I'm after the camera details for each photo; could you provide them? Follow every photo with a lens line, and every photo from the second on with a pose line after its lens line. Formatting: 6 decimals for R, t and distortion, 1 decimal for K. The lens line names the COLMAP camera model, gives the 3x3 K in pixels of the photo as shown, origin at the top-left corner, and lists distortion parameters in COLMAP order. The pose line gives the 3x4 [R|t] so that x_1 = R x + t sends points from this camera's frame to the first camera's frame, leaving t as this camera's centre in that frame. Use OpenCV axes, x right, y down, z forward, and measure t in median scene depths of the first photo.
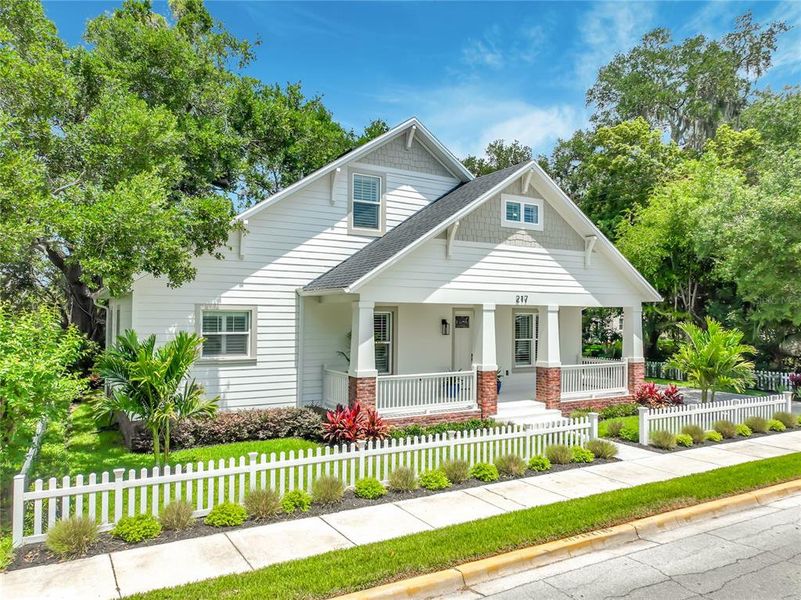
lens RADIAL K [[589.7, 0, 401.6], [0, 589.7, 302.0], [0, 0, 1]] dist [-0.008220, 0.001809]
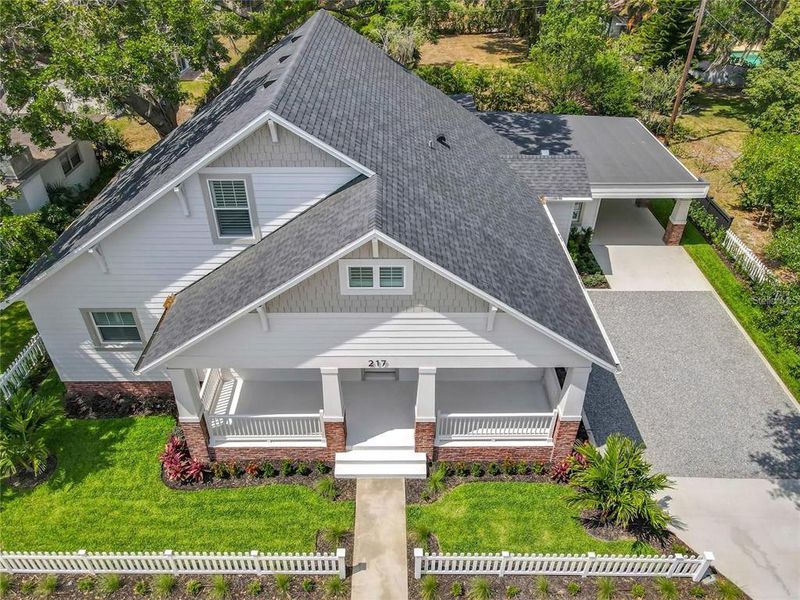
lens RADIAL K [[589.0, 0, 399.2], [0, 589.0, 300.1], [0, 0, 1]] dist [-0.008220, 0.001809]
pose [[0.863336, 0.280500, -0.419489, 0.552844], [0.027154, 0.804254, 0.593666, -0.571537], [0.503899, -0.523923, 0.686724, 0.477611]]
